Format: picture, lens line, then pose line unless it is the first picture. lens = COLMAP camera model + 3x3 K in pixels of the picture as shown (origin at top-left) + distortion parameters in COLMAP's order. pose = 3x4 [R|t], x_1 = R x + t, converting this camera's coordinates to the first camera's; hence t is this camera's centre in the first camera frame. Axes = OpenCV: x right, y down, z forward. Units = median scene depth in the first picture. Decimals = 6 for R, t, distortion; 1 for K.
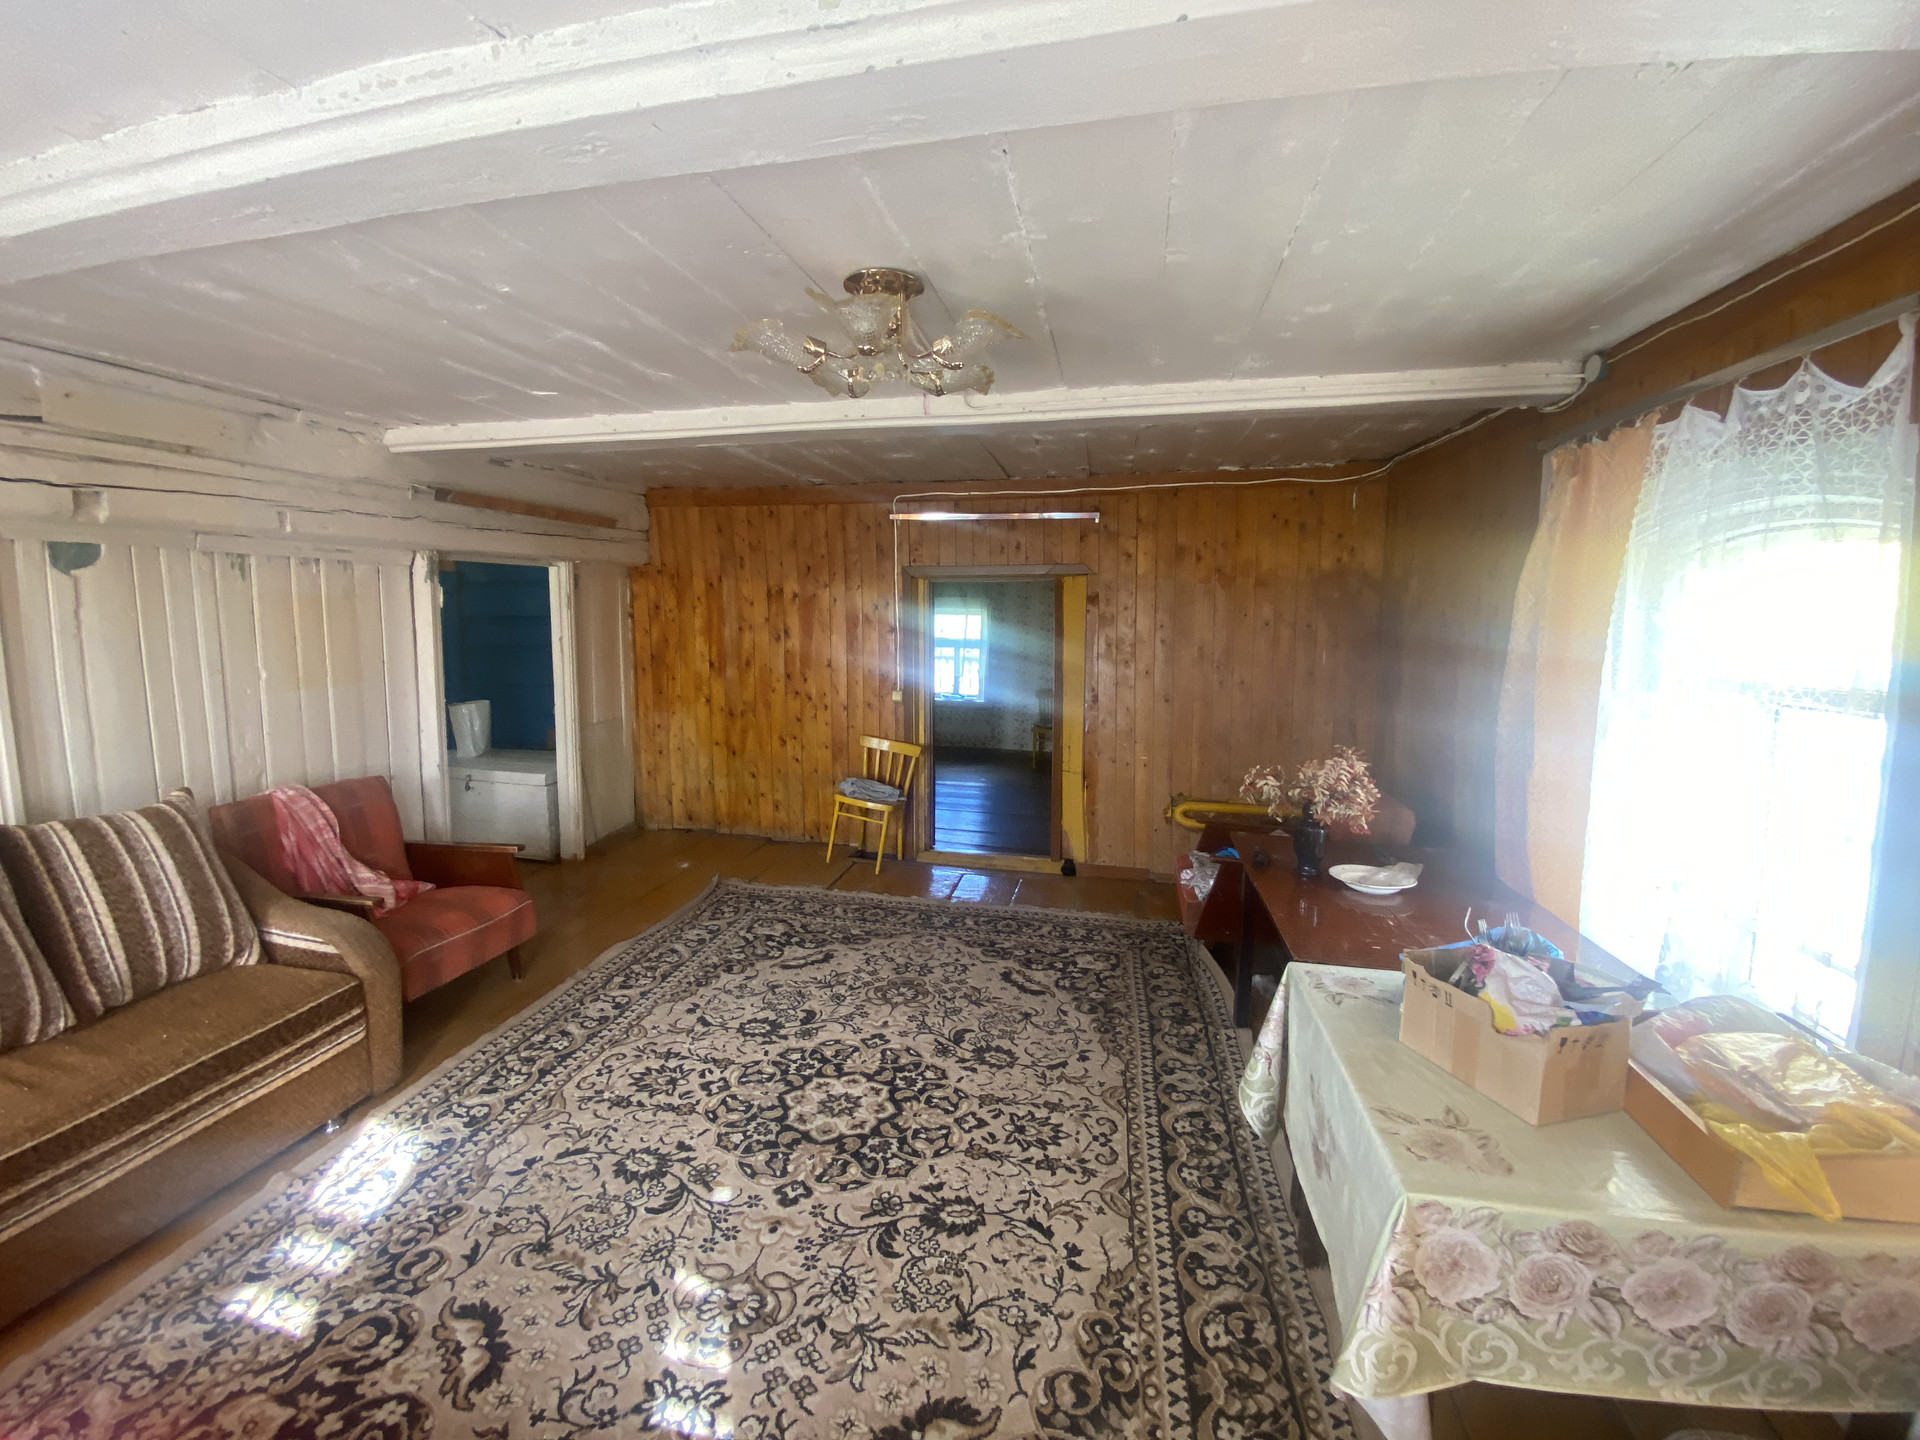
lens RADIAL K [[771.4, 0, 960.0], [0, 771.4, 720.0], [0, 0, 1]] dist [0.029055, -0.027060]
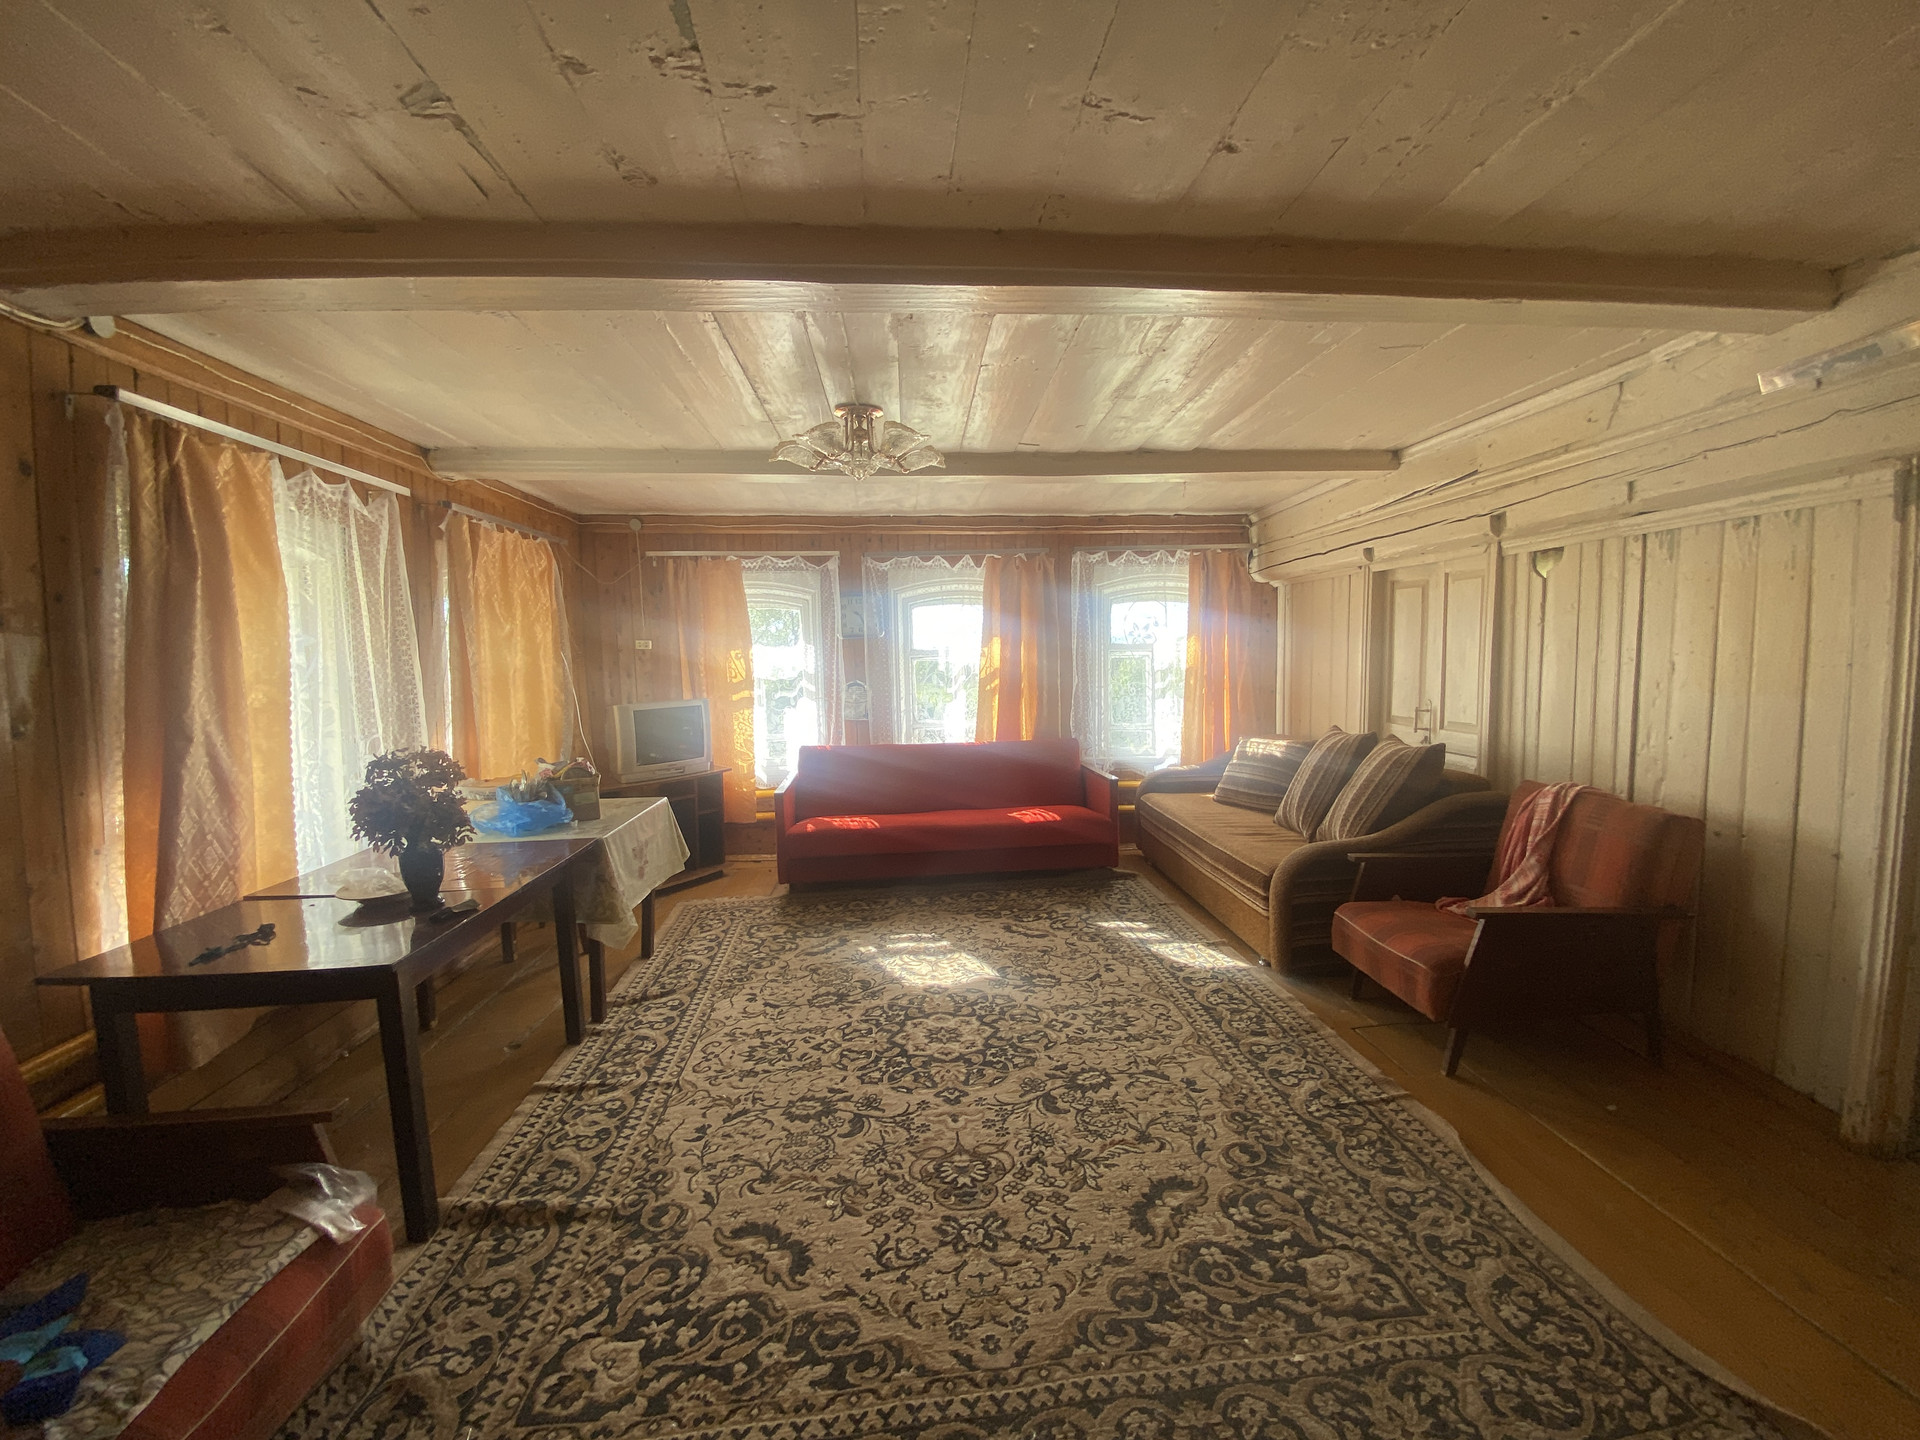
lens RADIAL K [[771.4, 0, 960.0], [0, 771.4, 720.0], [0, 0, 1]] dist [0.029055, -0.027060]
pose [[-0.960312, 0.032497, -0.277029, 0.117701], [-0.028492, 0.976566, 0.213323, -0.194528], [0.277470, 0.212749, -0.936882, 1.892248]]
